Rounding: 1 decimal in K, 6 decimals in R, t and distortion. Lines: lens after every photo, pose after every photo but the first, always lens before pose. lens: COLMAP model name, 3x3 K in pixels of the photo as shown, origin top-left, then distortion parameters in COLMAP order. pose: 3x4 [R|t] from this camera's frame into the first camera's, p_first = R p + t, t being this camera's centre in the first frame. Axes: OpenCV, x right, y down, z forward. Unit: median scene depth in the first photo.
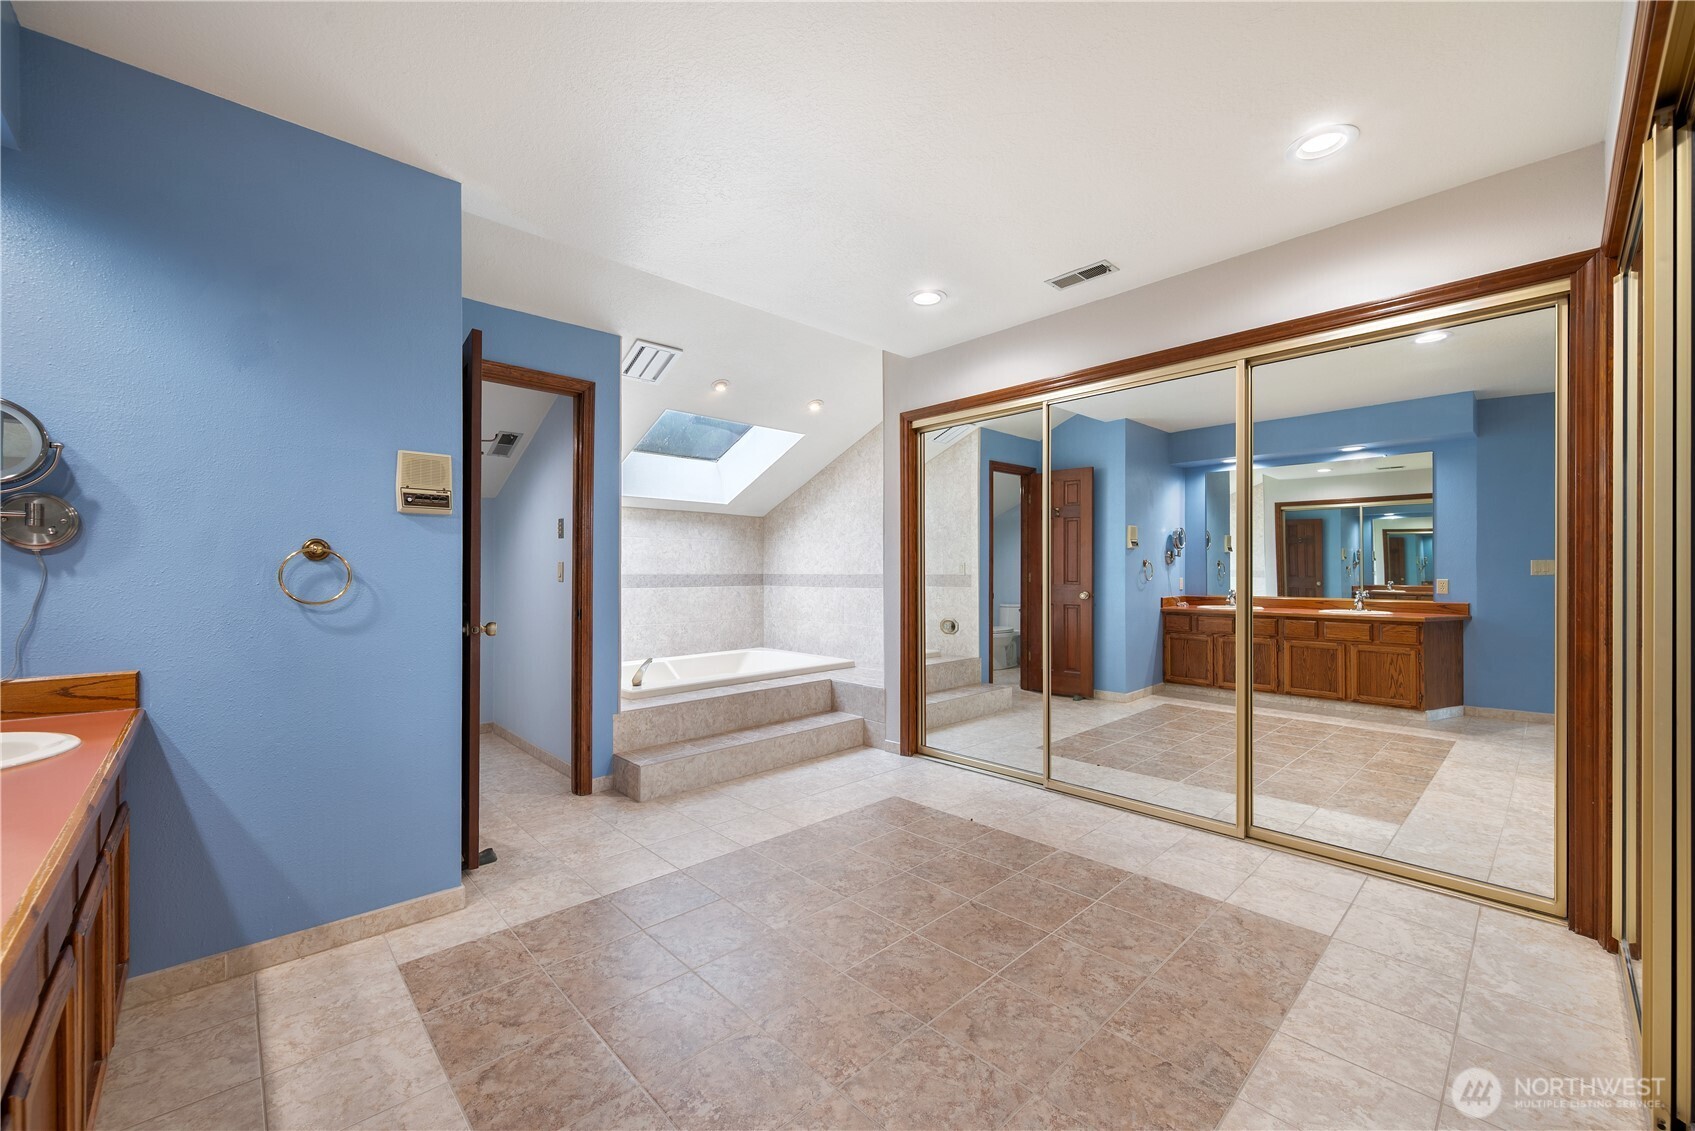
lens RADIAL K [[673.2, 0, 856.6], [0, 673.2, 564.3], [0, 0, 1]] dist [0.000773, 0.000481]
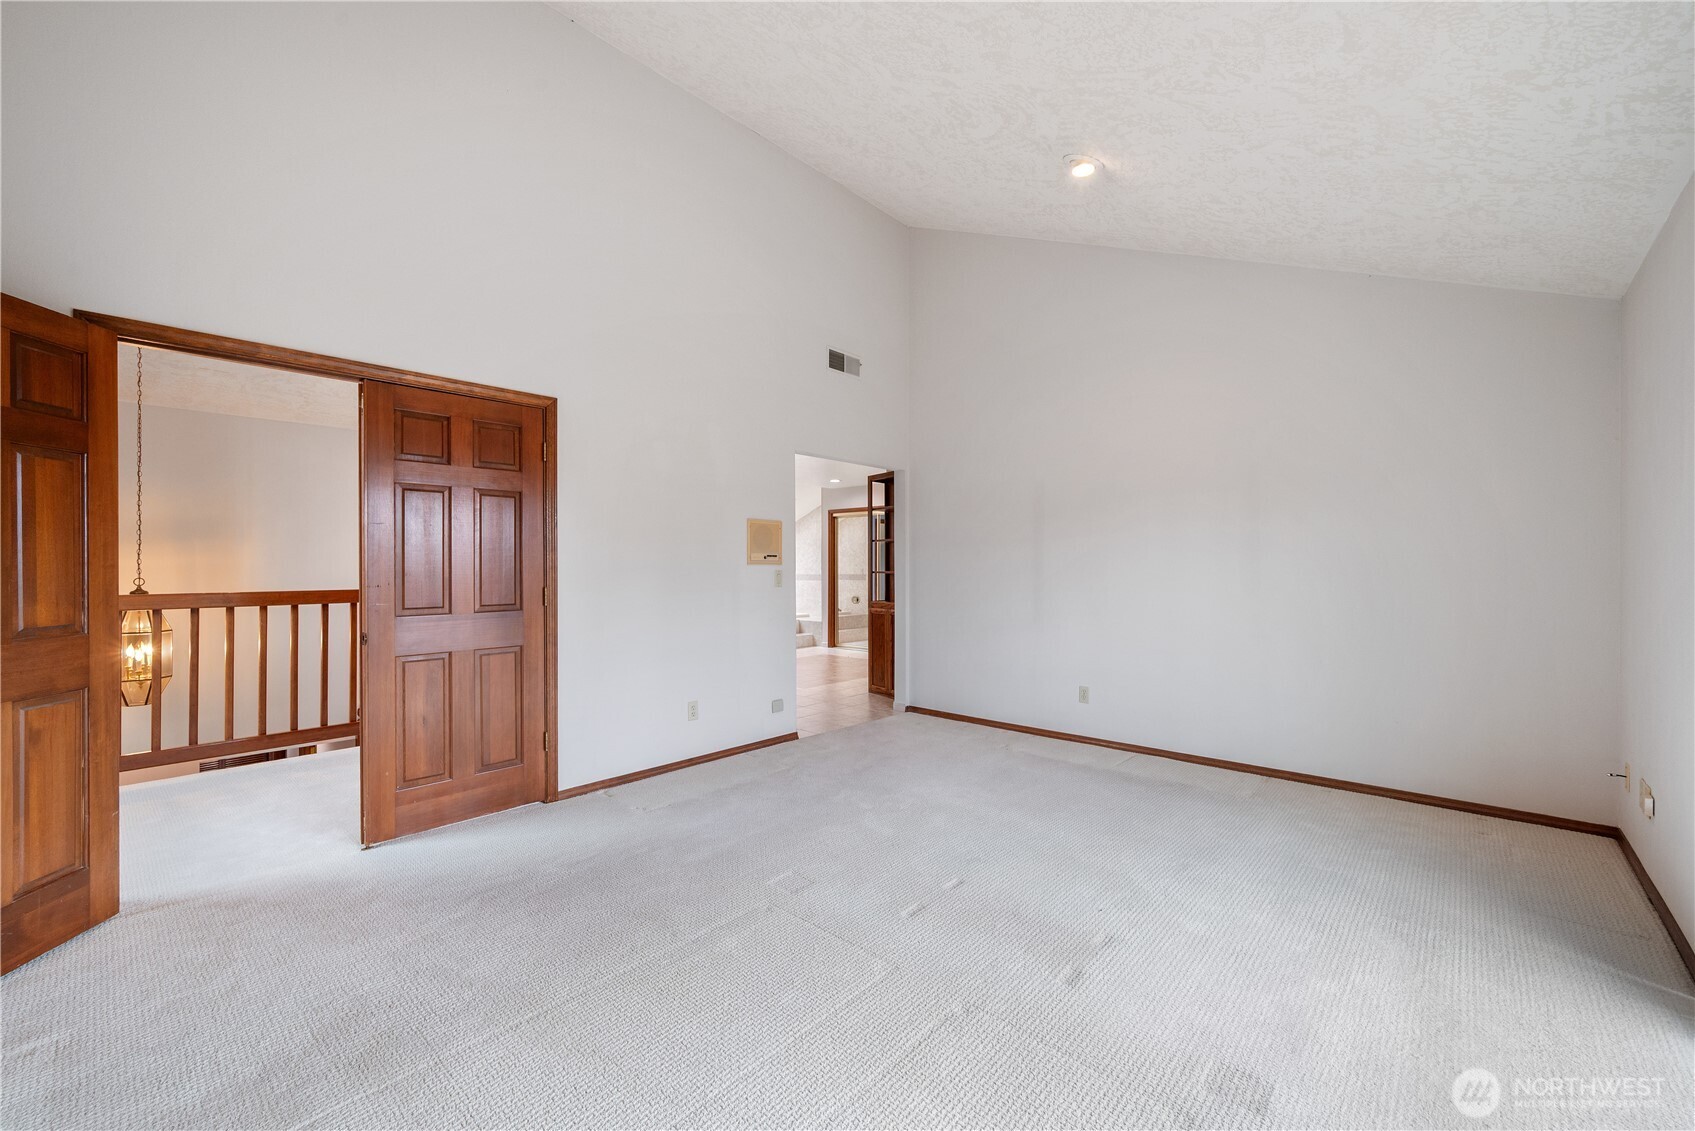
lens RADIAL K [[673.2, 0, 845.3], [0, 673.2, 565.1], [0, 0, 1]] dist [0.000773, 0.000481]
pose [[0.996921, 0.001888, 0.078393, -0.063922], [-0.002209, 0.999990, 0.004009, -0.026083], [-0.078385, -0.004170, 0.996914, -1.401302]]
